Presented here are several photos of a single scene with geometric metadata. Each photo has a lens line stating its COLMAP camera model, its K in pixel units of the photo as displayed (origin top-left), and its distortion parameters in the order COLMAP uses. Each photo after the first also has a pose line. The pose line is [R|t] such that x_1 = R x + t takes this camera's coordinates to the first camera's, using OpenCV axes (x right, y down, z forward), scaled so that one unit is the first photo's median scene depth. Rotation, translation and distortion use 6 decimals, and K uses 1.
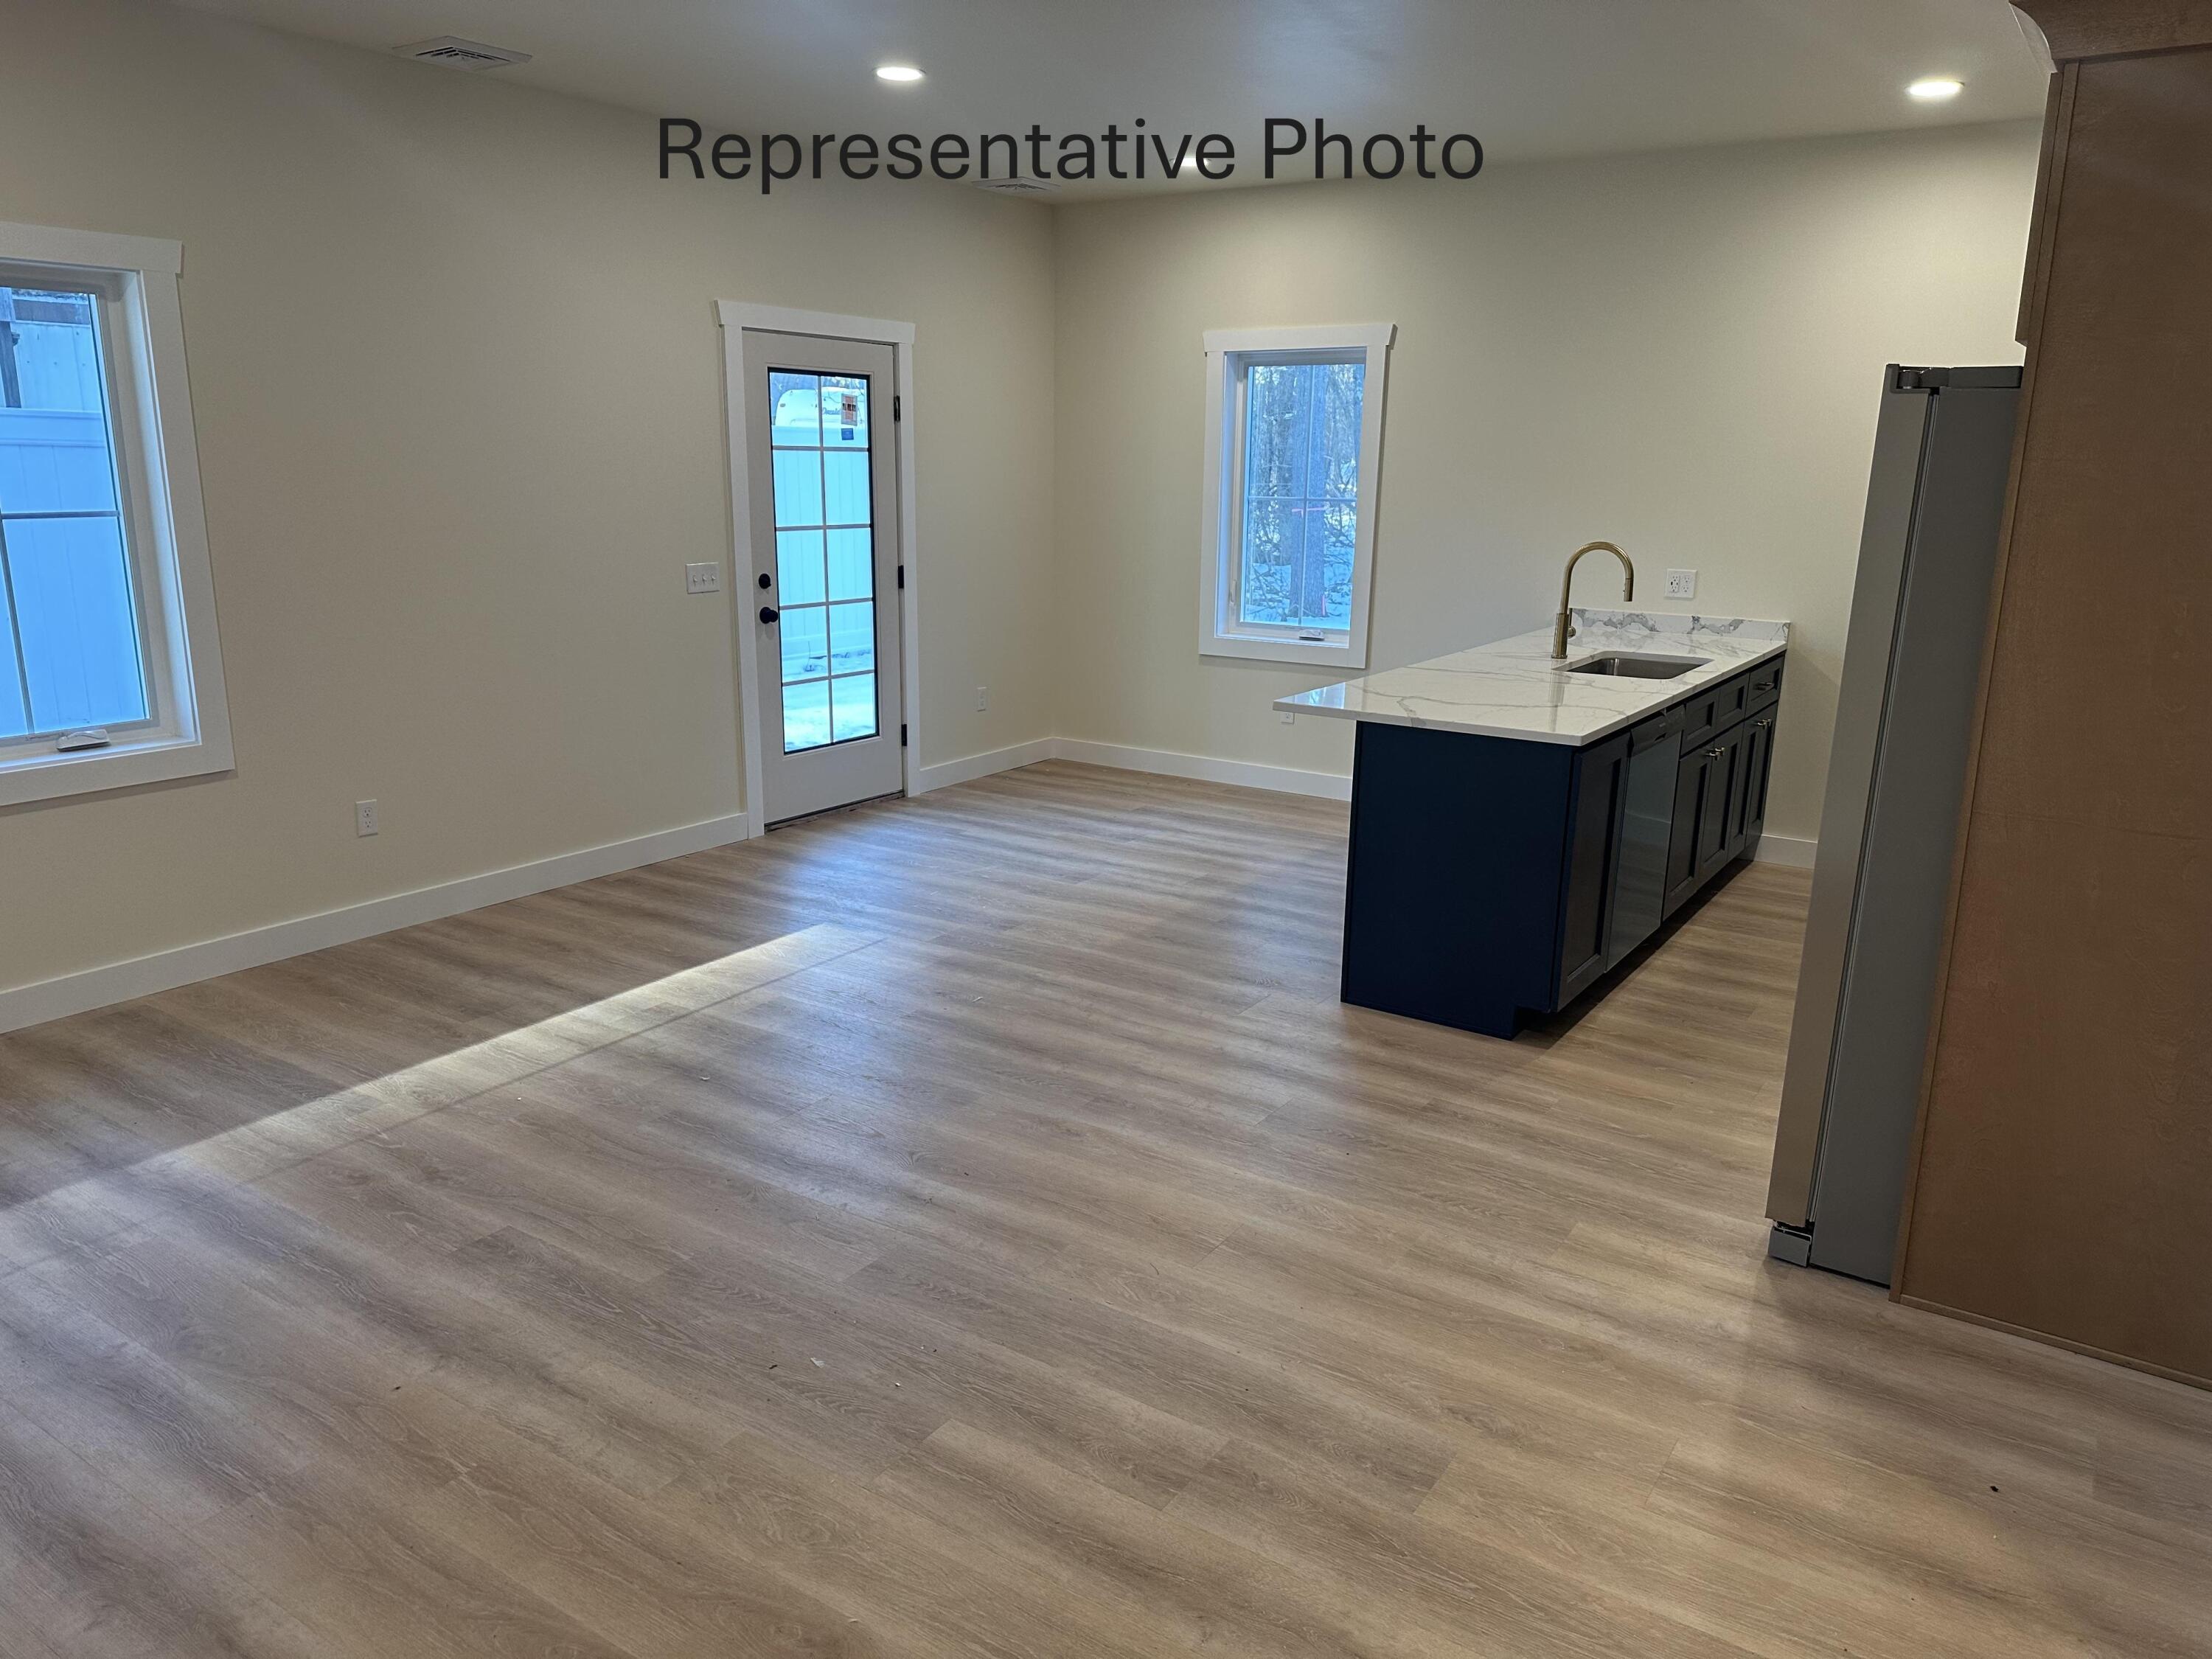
lens RADIAL K [[1519.9, 0, 1106.0], [0, 1519.9, 829.5], [0, 0, 1]] dist [0.162806, -0.270917]
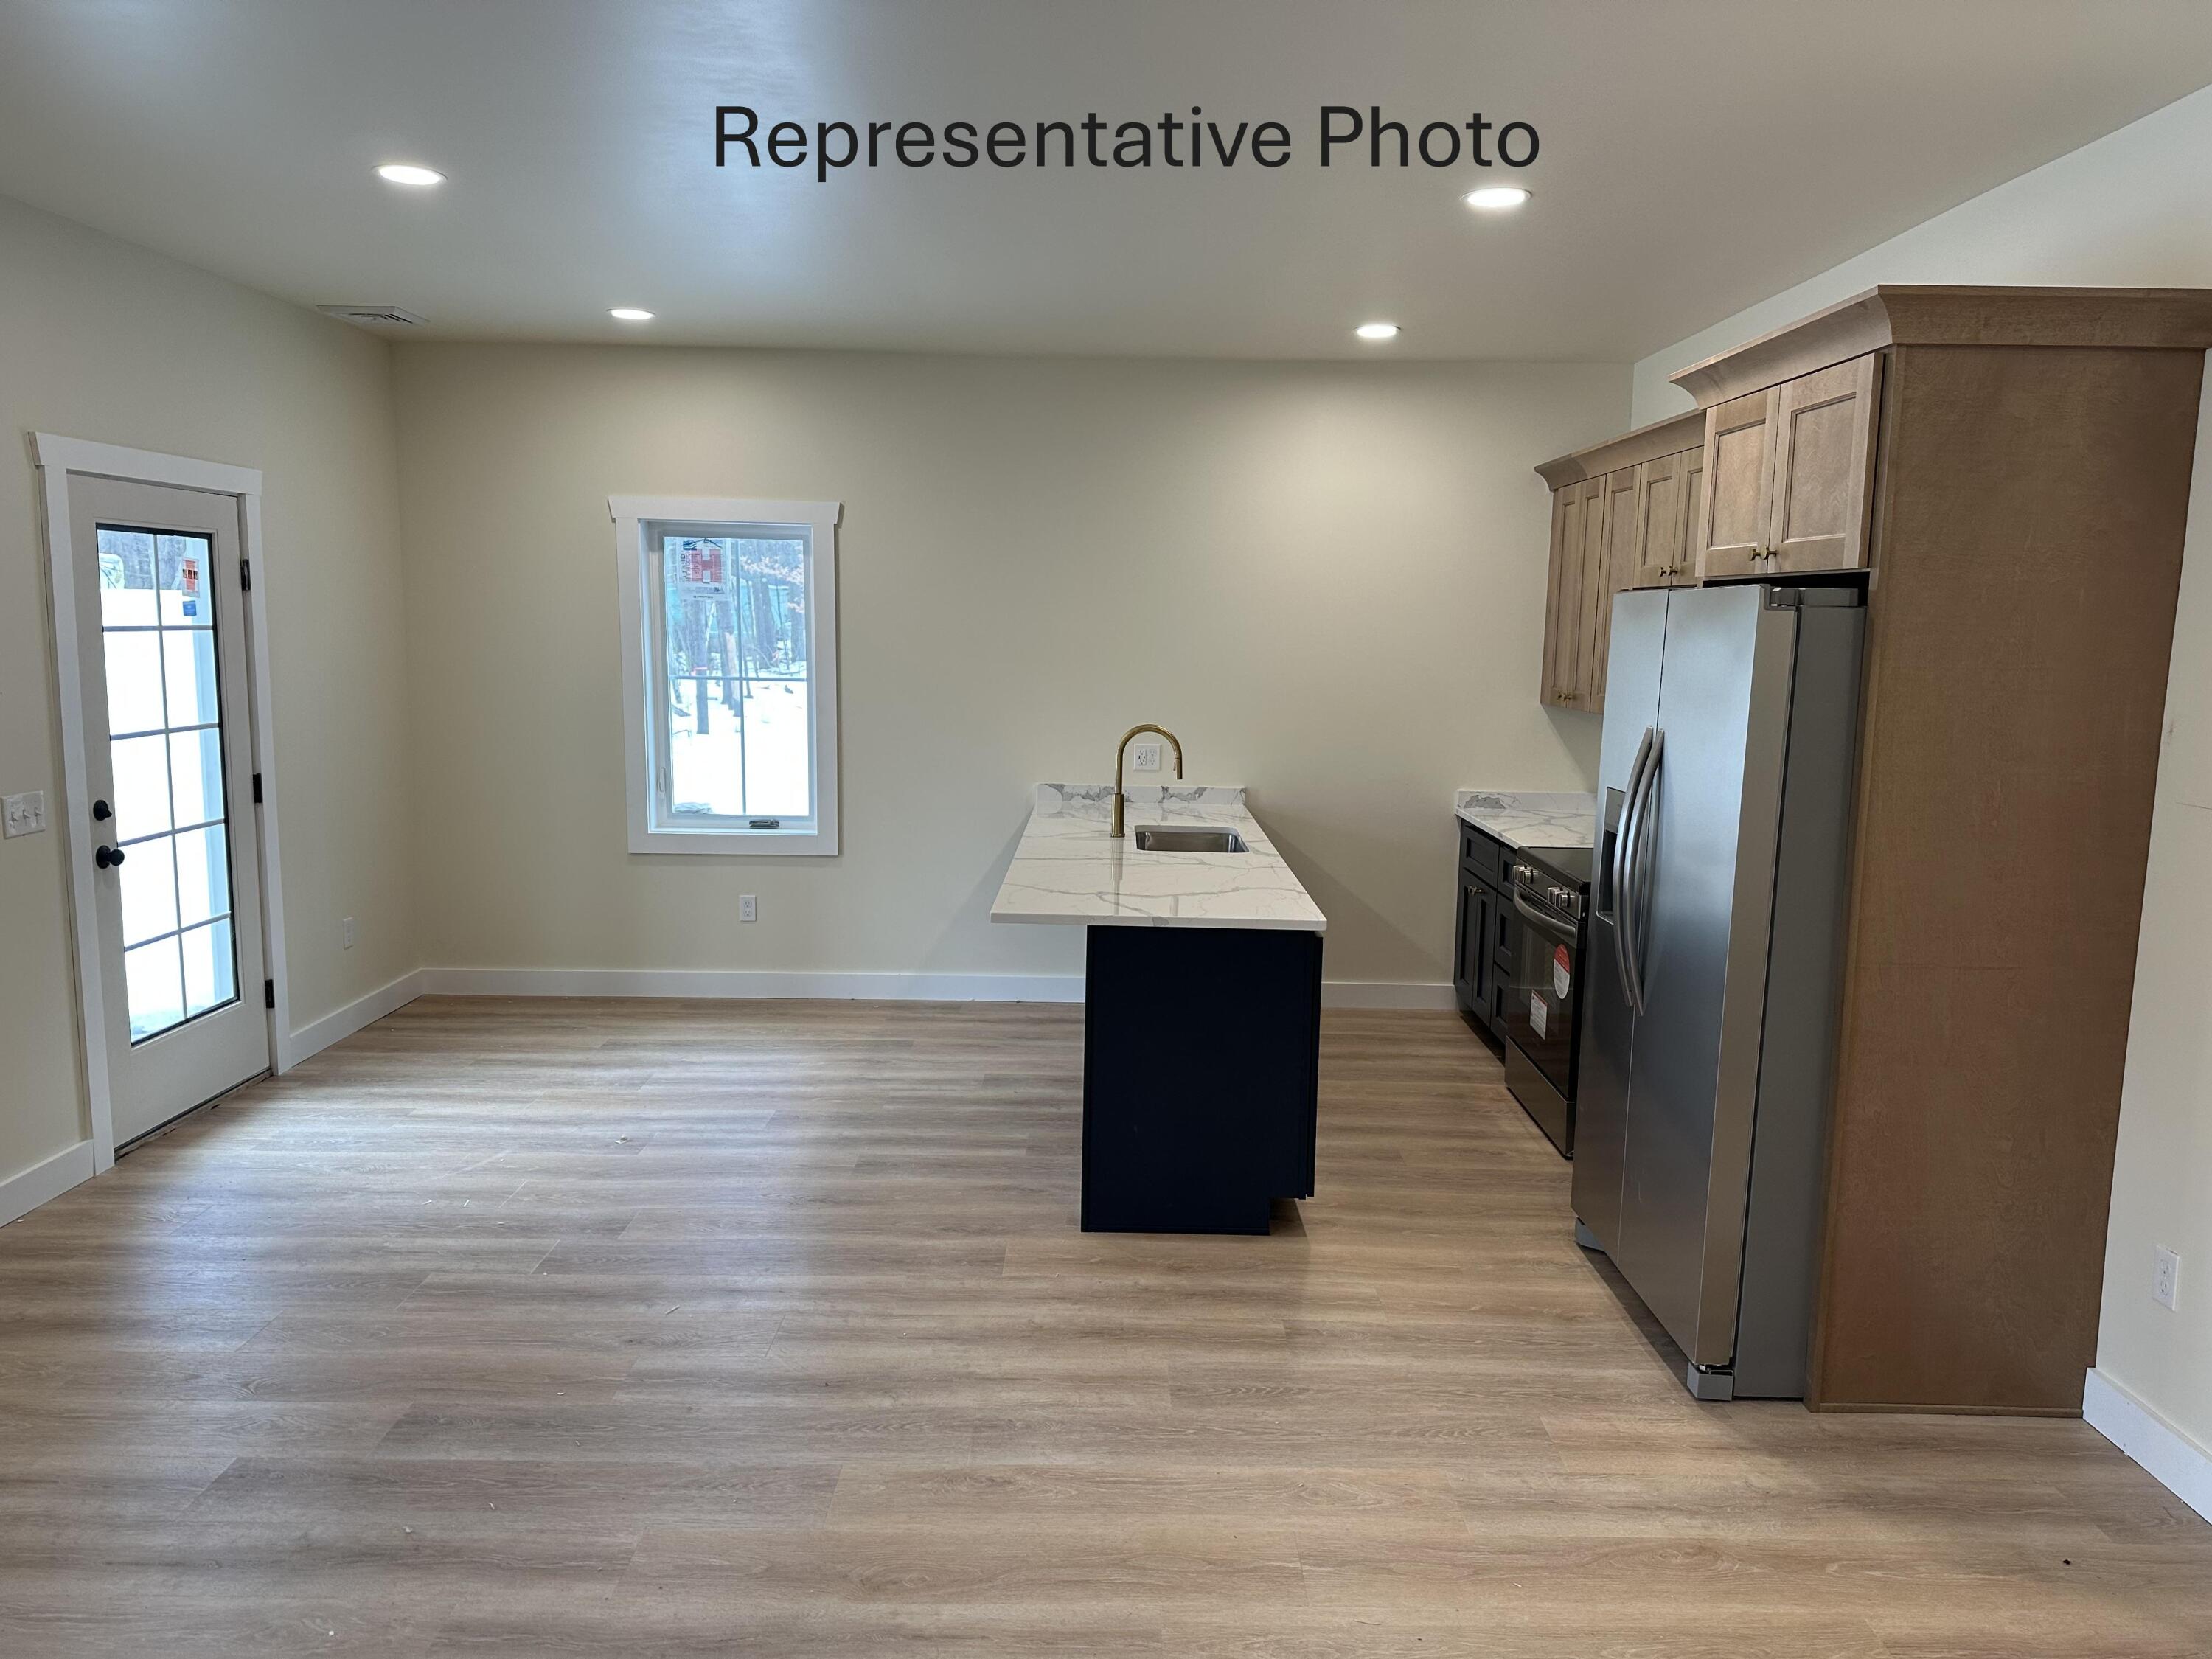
lens RADIAL K [[1525.2, 0, 1106.0], [0, 1525.2, 829.5], [0, 0, 1]] dist [0.083050, -0.111170]
pose [[0.829877, -0.074815, 0.552907, -0.239803], [0.128079, 0.990051, -0.058272, -0.052344], [-0.543047, 0.119174, 0.831203, 0.152090]]
